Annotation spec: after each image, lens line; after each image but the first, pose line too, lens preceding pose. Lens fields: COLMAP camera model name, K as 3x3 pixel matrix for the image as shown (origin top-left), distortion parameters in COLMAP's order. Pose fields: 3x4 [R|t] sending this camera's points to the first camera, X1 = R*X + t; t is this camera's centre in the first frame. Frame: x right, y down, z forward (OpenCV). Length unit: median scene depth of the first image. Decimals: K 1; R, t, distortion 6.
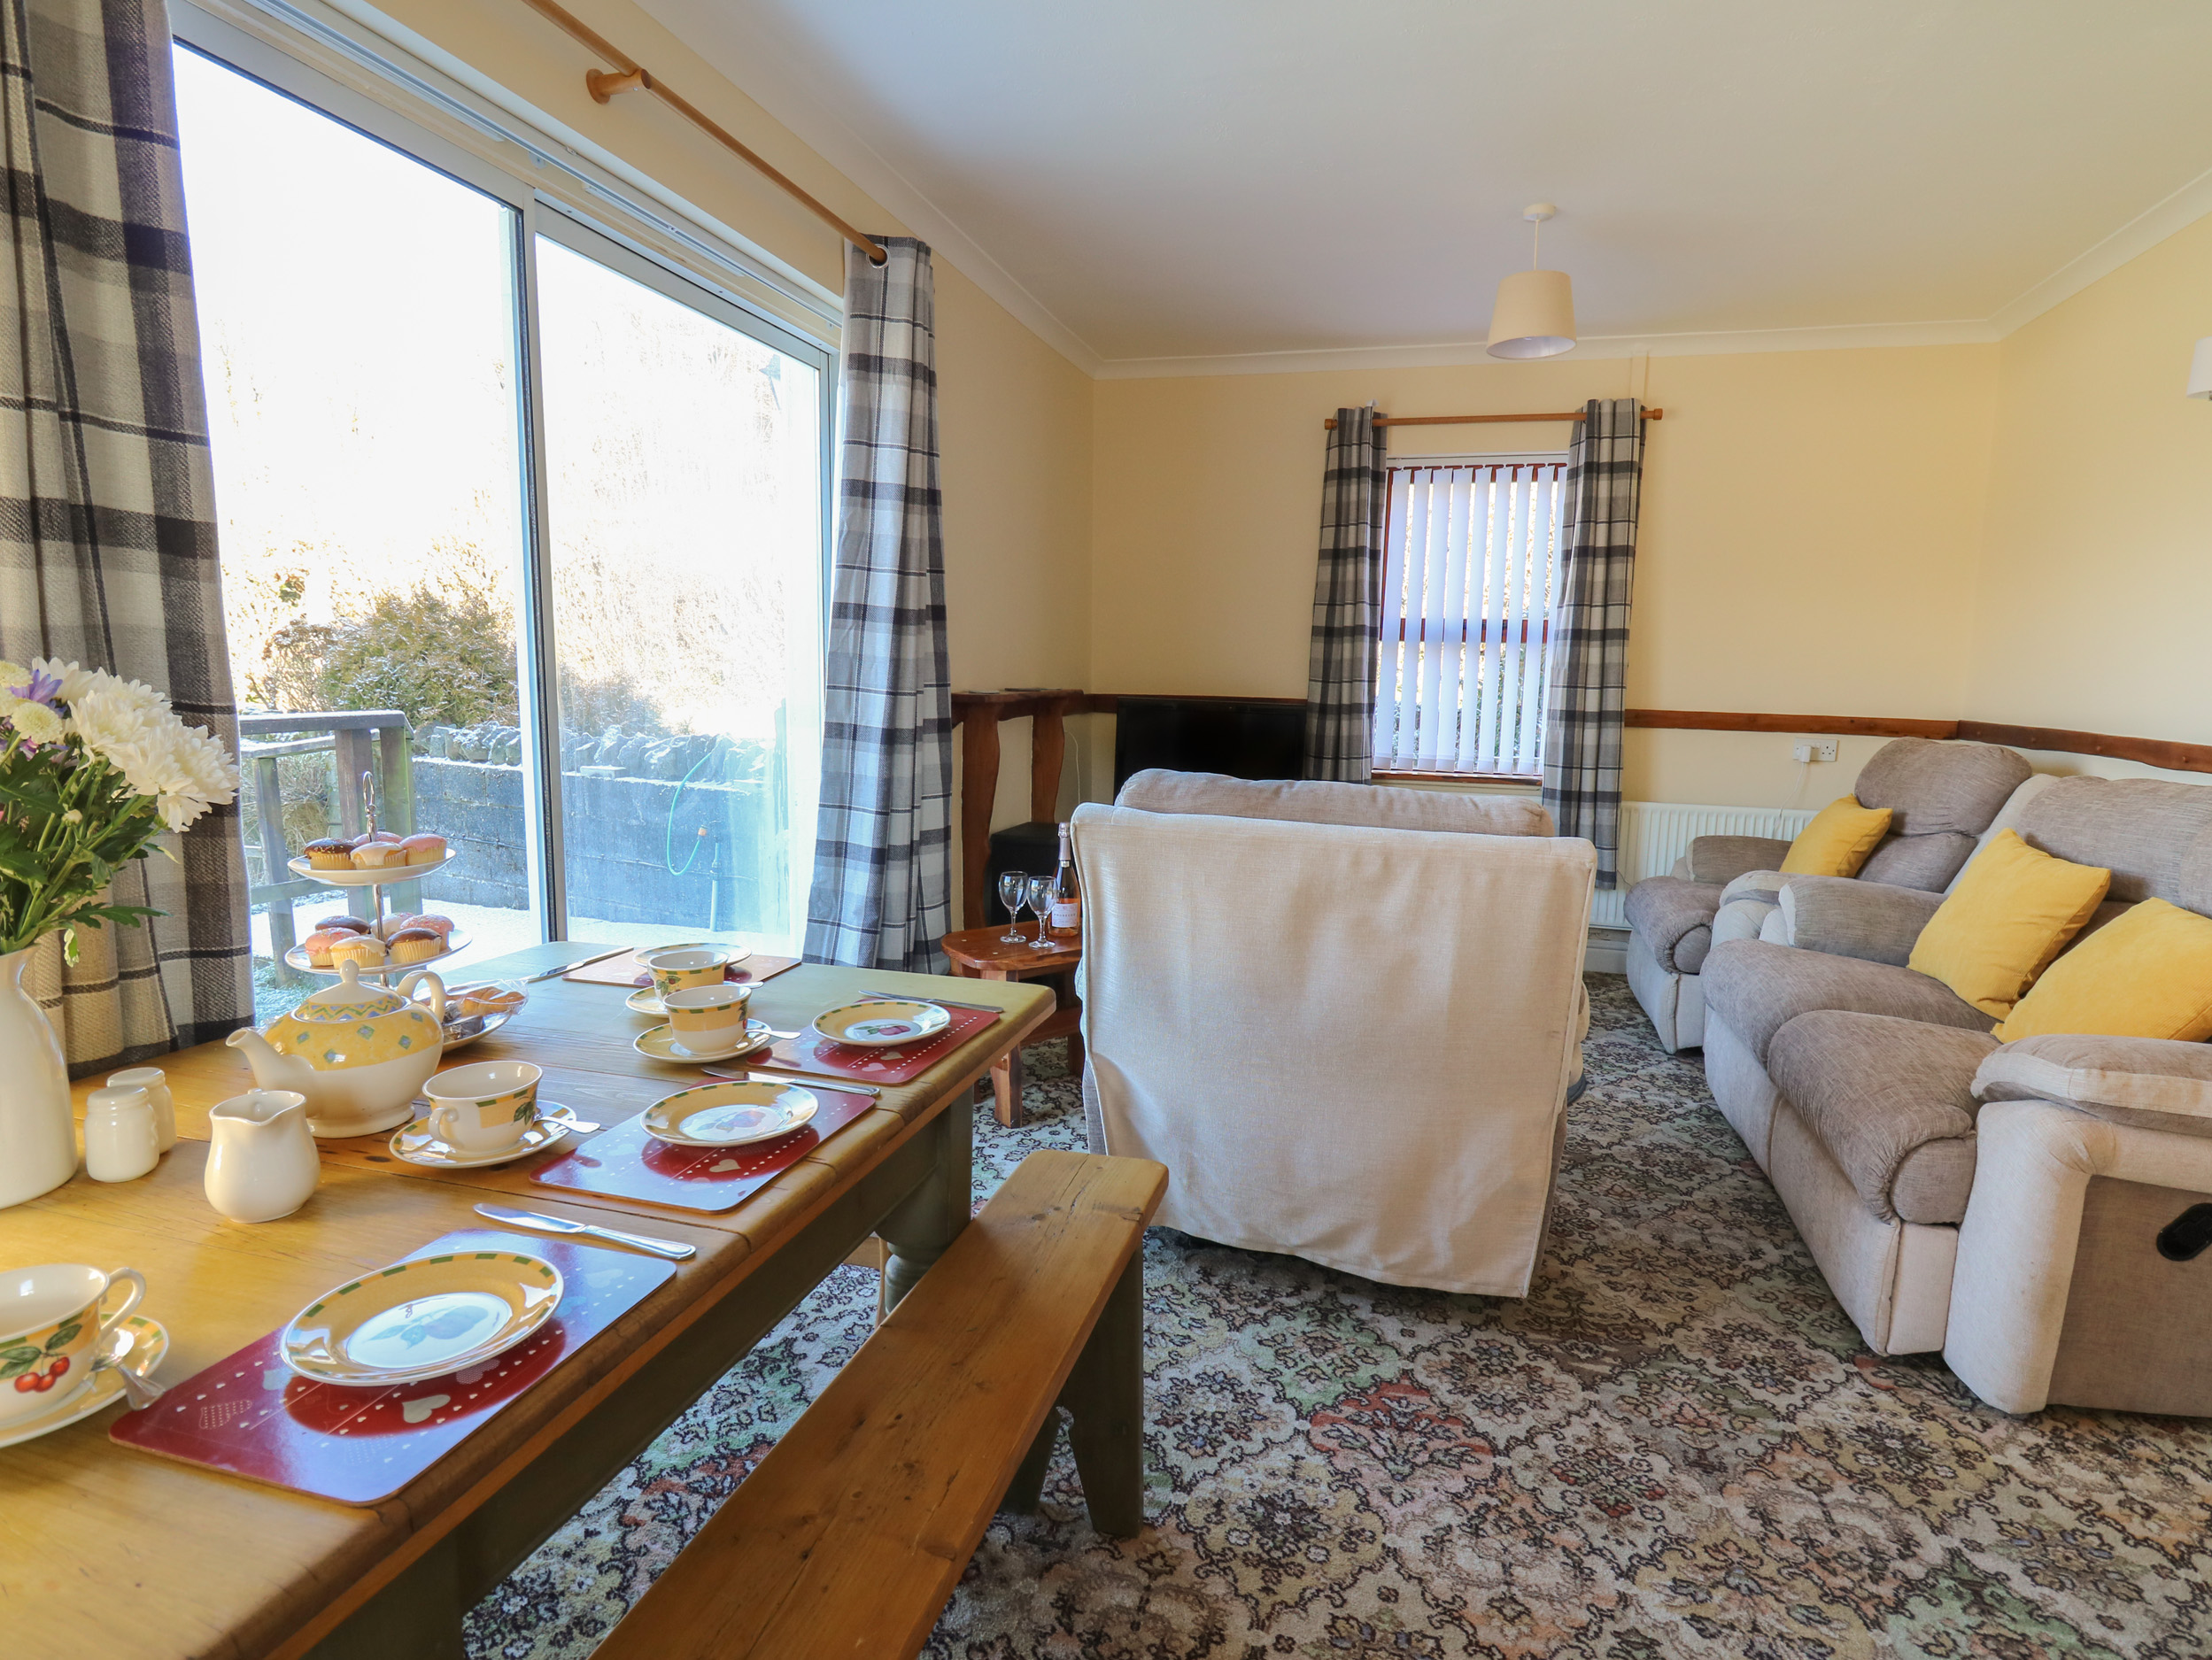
lens RADIAL K [[1191.5, 0, 1106.0], [0, 1191.5, 830.0], [0, 0, 1]] dist [0.002421, -0.013552]
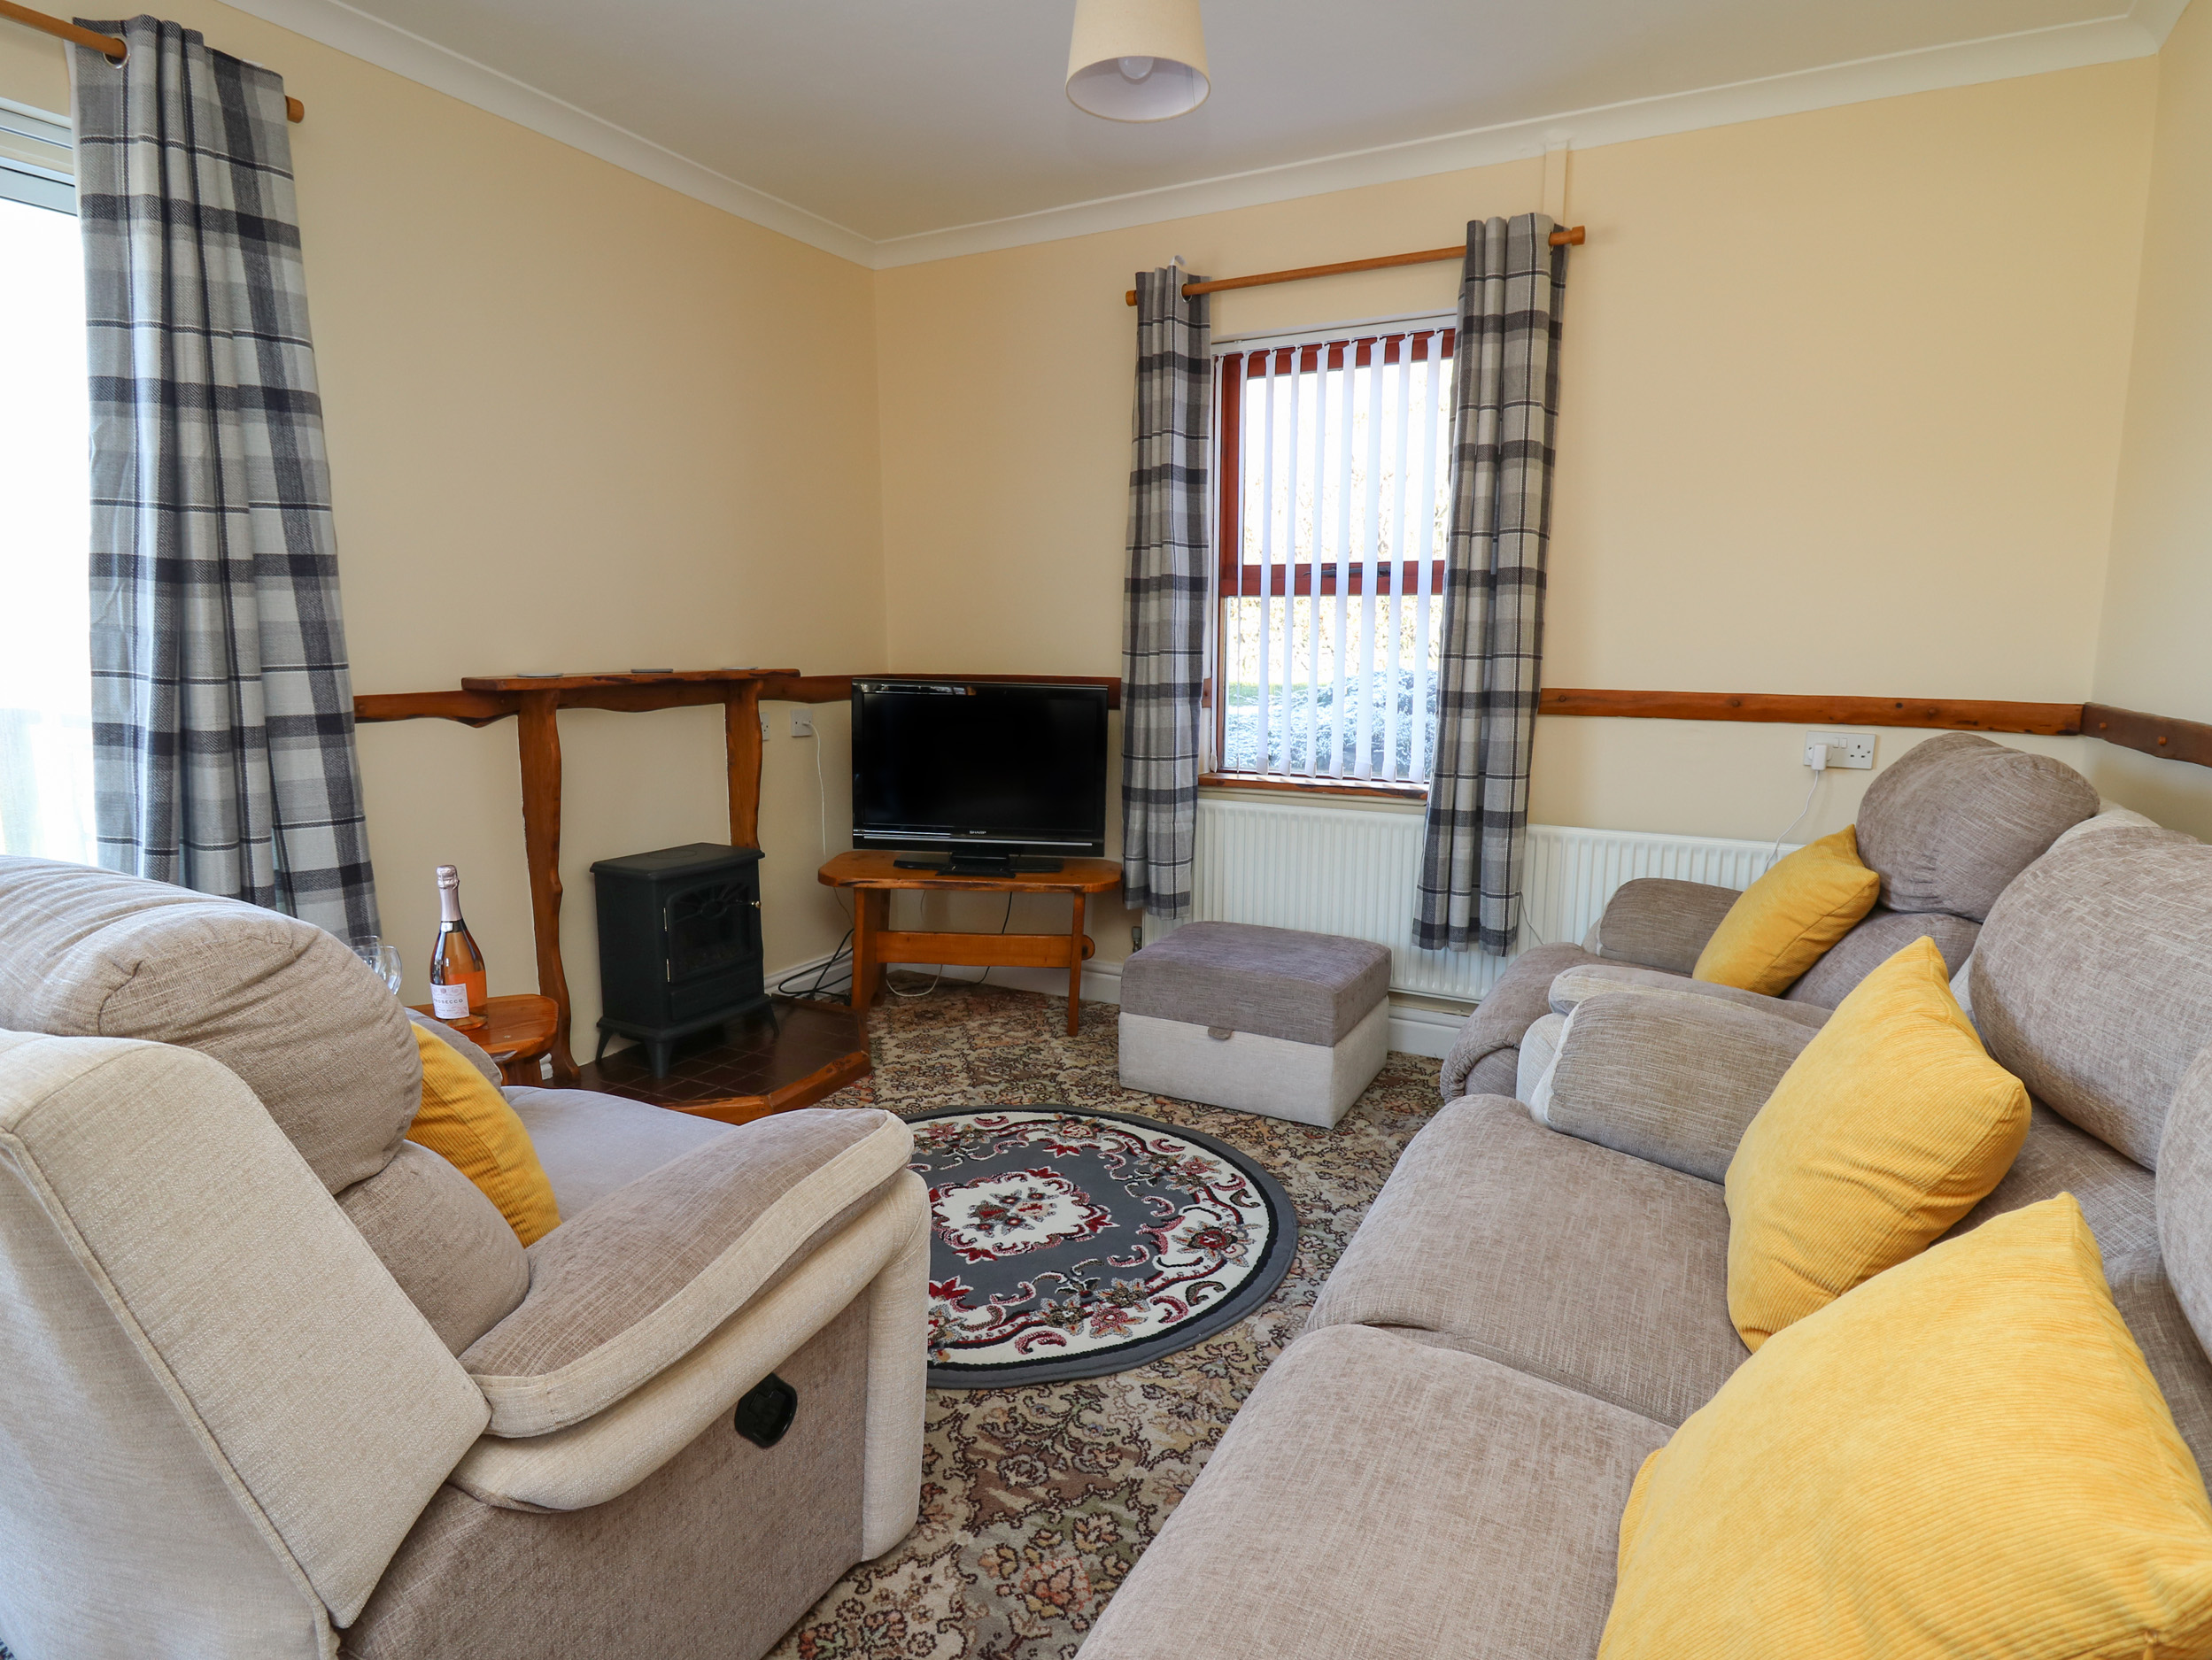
lens RADIAL K [[1191.5, 0, 1106.0], [0, 1191.5, 830.0], [0, 0, 1]] dist [0.002421, -0.013552]
pose [[0.977060, 0.017025, -0.212282, 0.344632], [-0.012814, 0.999693, 0.021197, -0.033033], [0.212577, -0.017990, 0.976979, 0.293681]]
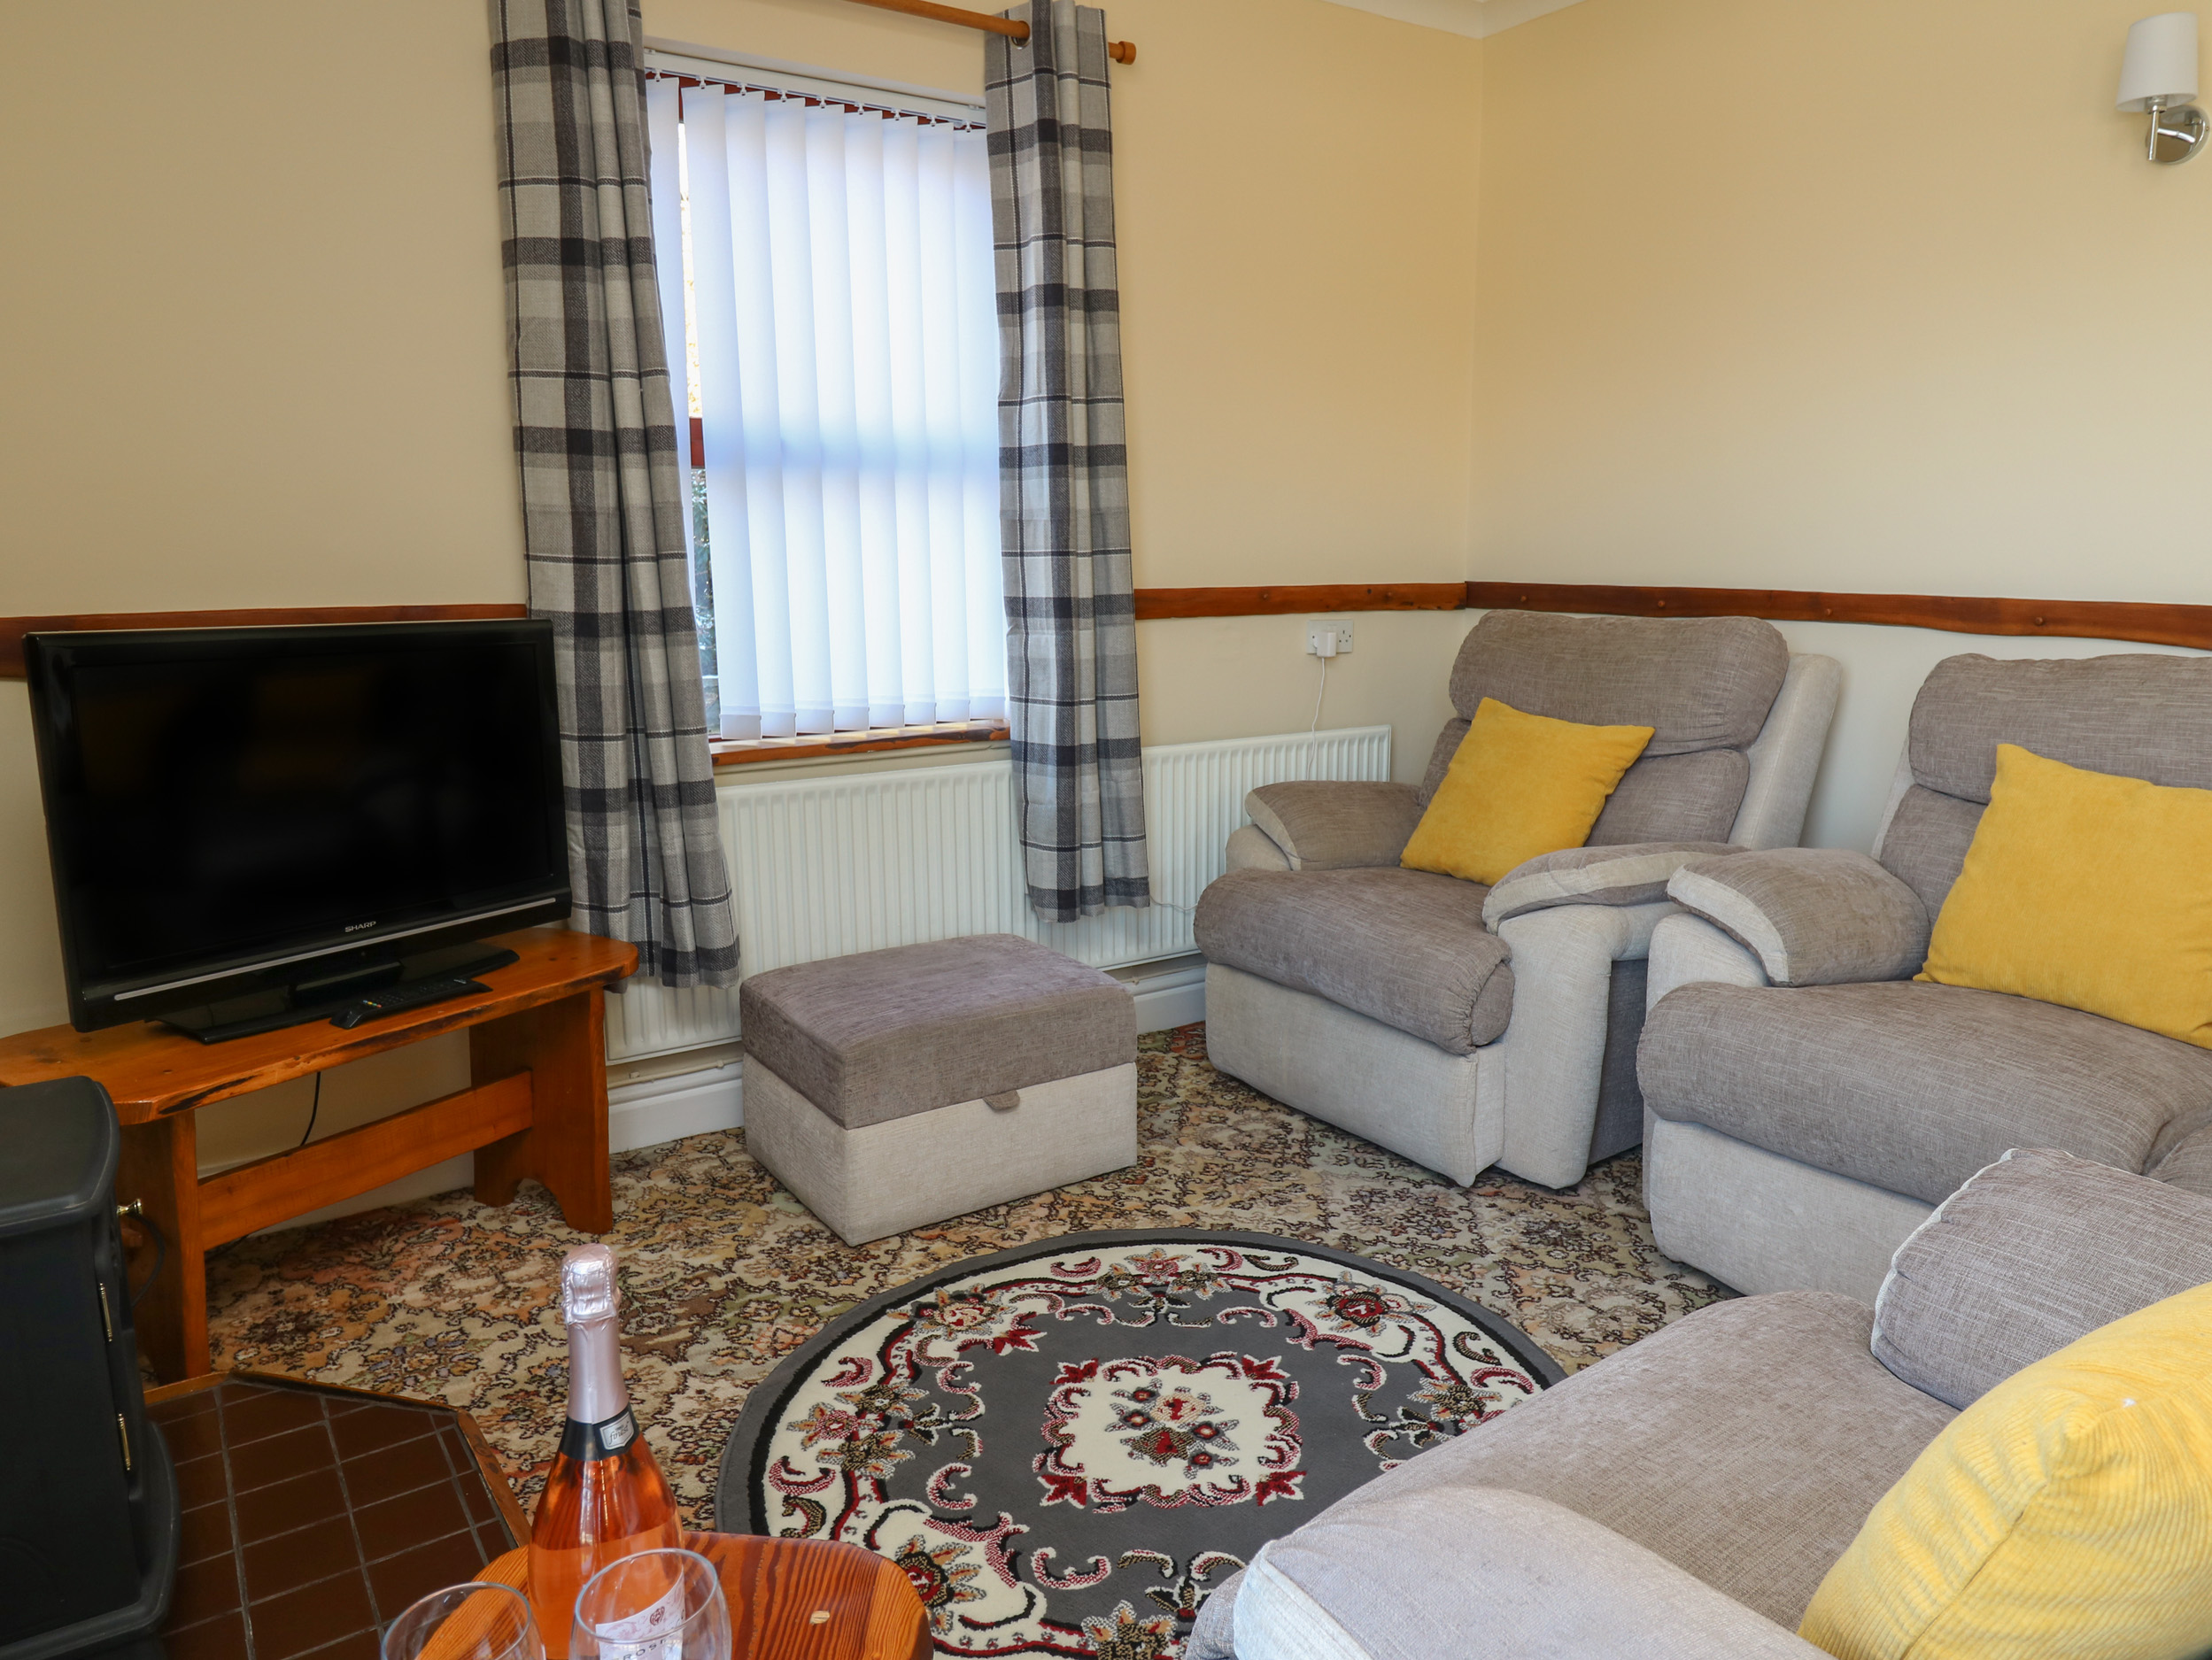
lens RADIAL K [[1492.9, 0, 1152.8], [0, 1492.9, 838.8], [0, 0, 1]] dist [-0.001462, -0.001655]
pose [[0.635614, -0.175778, 0.751729, -0.111677], [0.123909, 0.984338, 0.125400, -0.072242], [-0.761998, 0.013440, 0.647440, 0.530772]]
